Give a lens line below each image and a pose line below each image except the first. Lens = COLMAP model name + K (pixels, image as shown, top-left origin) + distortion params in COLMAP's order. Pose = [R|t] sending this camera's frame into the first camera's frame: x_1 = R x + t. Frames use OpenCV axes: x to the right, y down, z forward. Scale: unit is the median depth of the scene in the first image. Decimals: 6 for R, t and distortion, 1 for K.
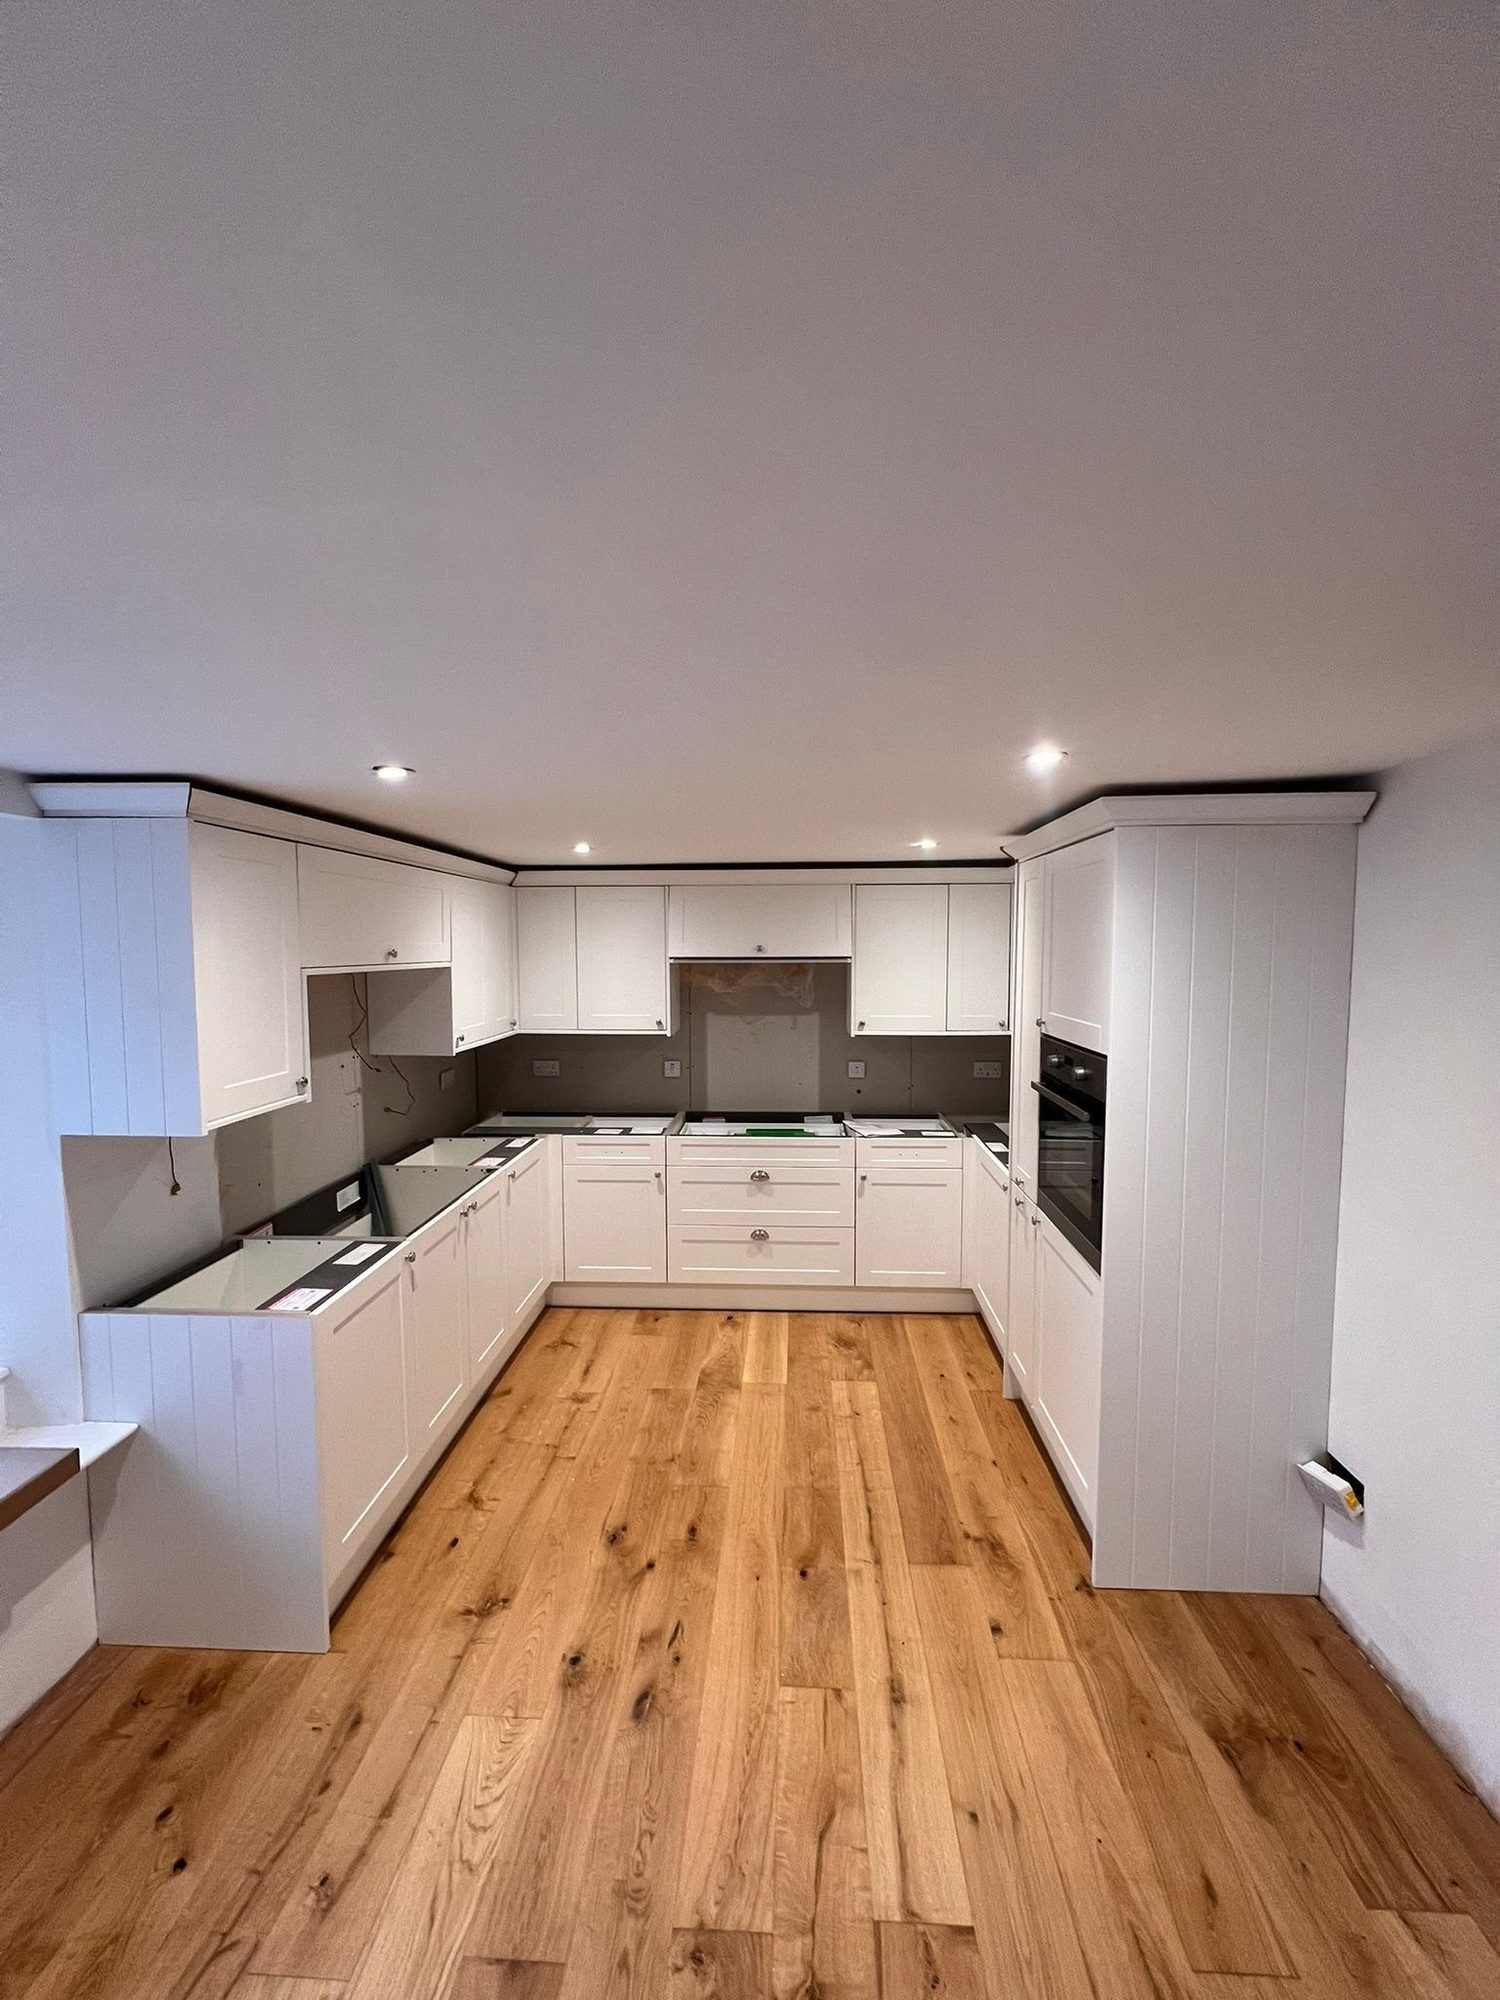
lens RADIAL K [[792.4, 0, 756.1], [0, 792.4, 1003.0], [0, 0, 1]] dist [-0.003216, -0.000358]
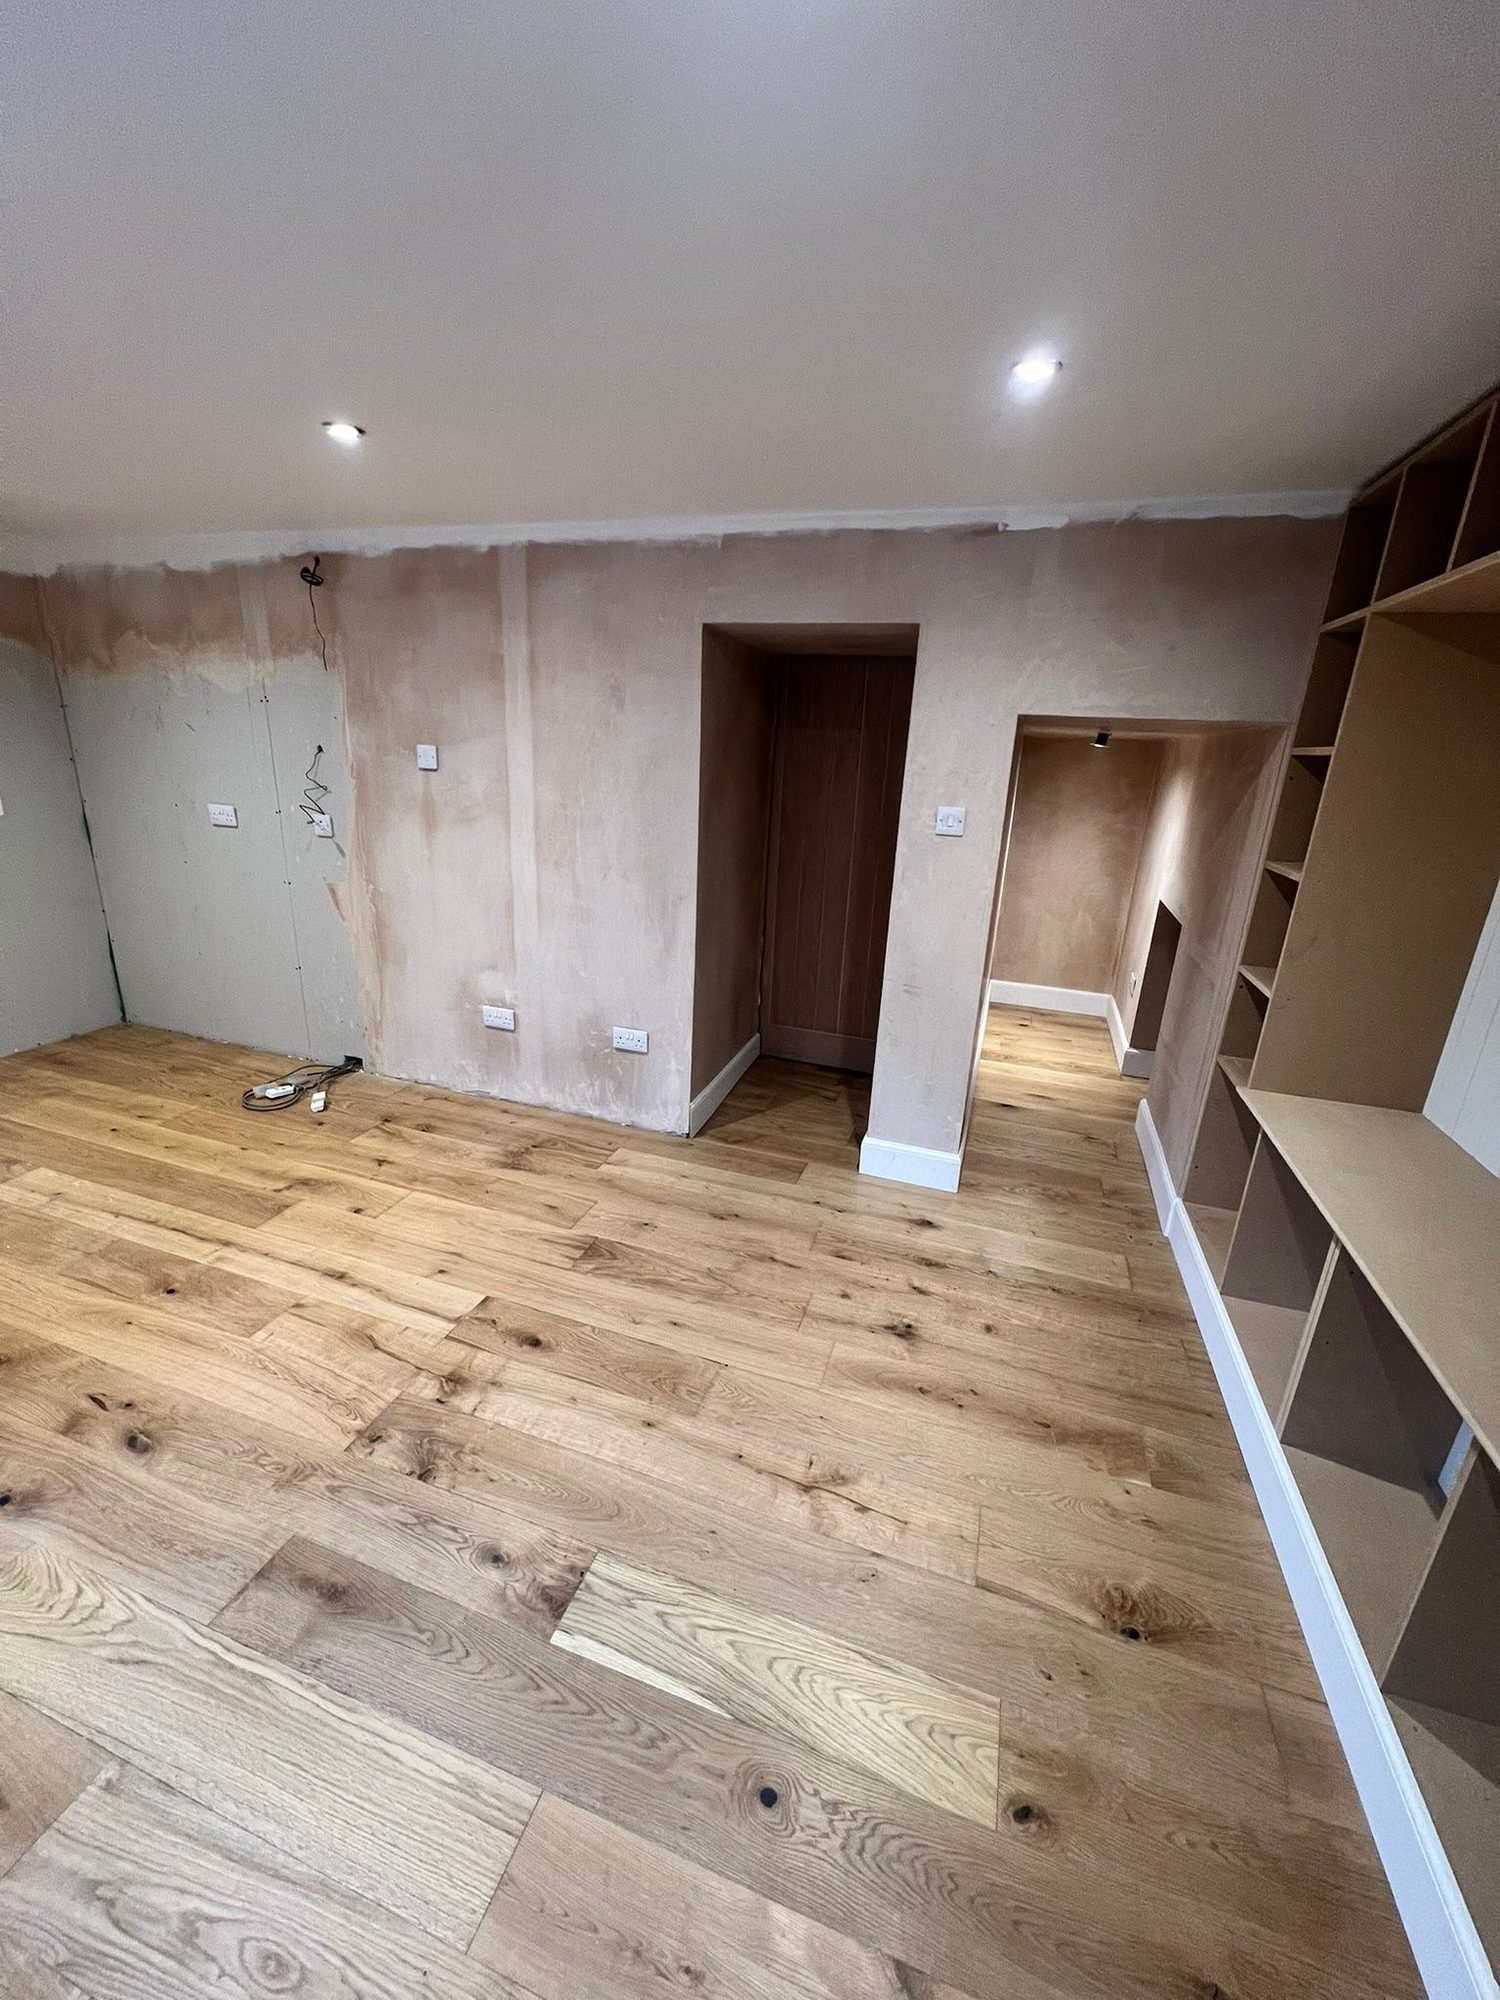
lens RADIAL K [[792.4, 0, 756.1], [0, 792.4, 1003.0], [0, 0, 1]] dist [-0.003216, -0.000358]
pose [[0.263940, -0.281603, 0.922516, -0.641102], [0.019554, 0.957797, 0.286778, 0.138944], [-0.964341, -0.057654, 0.258307, 0.090949]]
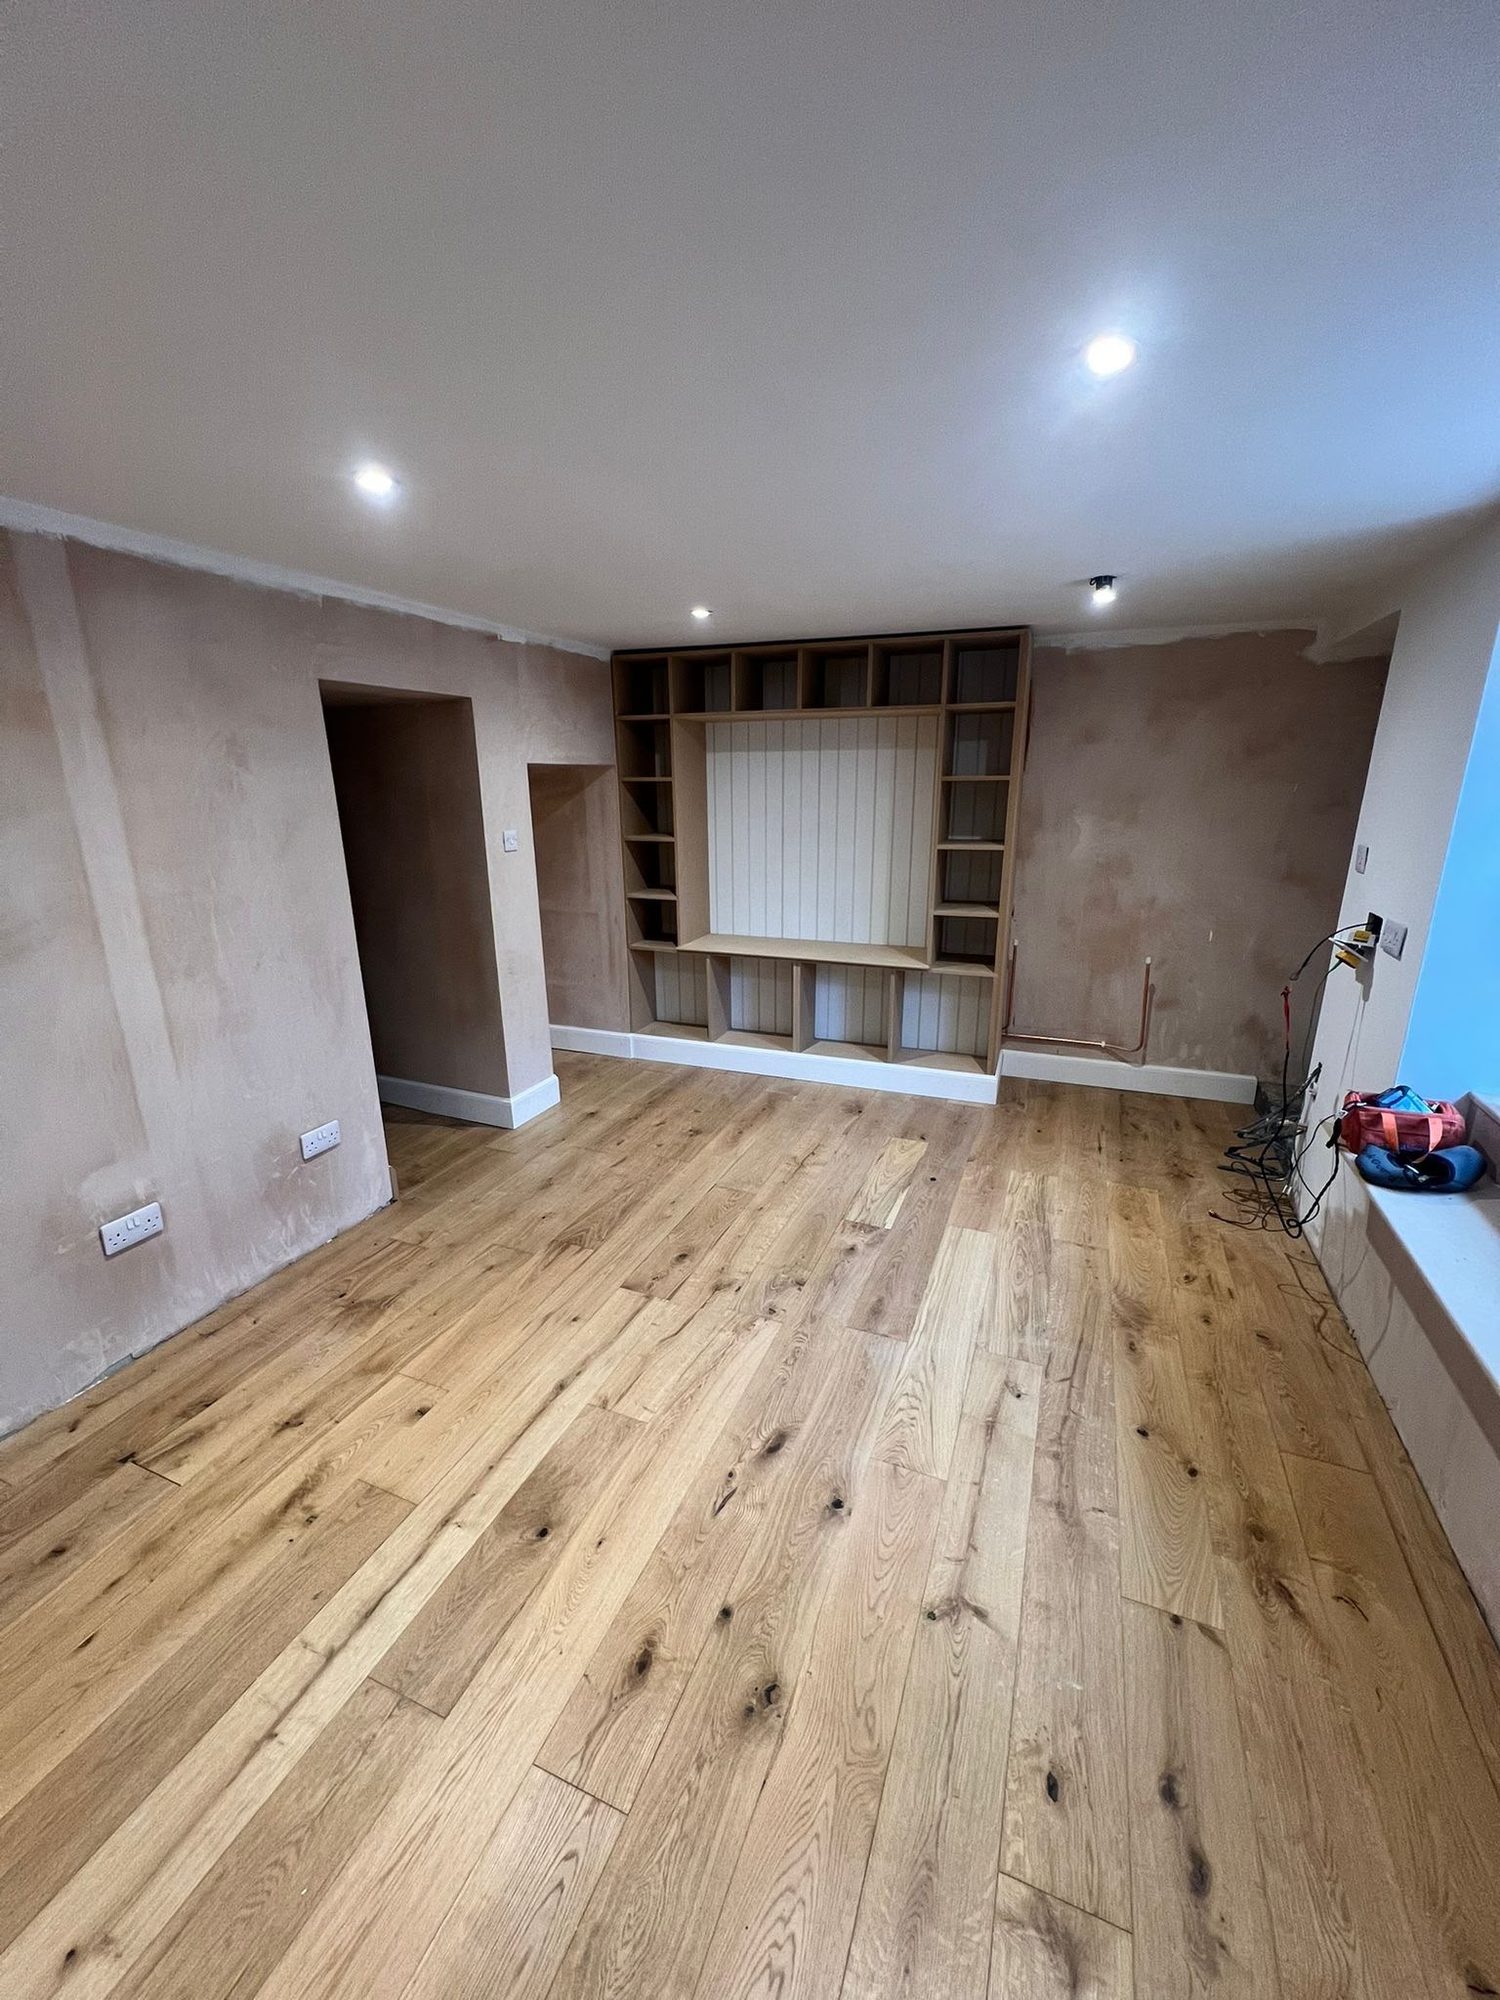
lens RADIAL K [[792.4, 0, 756.1], [0, 792.4, 1003.0], [0, 0, 1]] dist [-0.003216, -0.000358]
pose [[-0.943591, -0.082309, 0.320719, -0.394353], [0.031943, 0.941465, 0.335595, -0.007606], [-0.329568, 0.326909, -0.885729, 1.688700]]
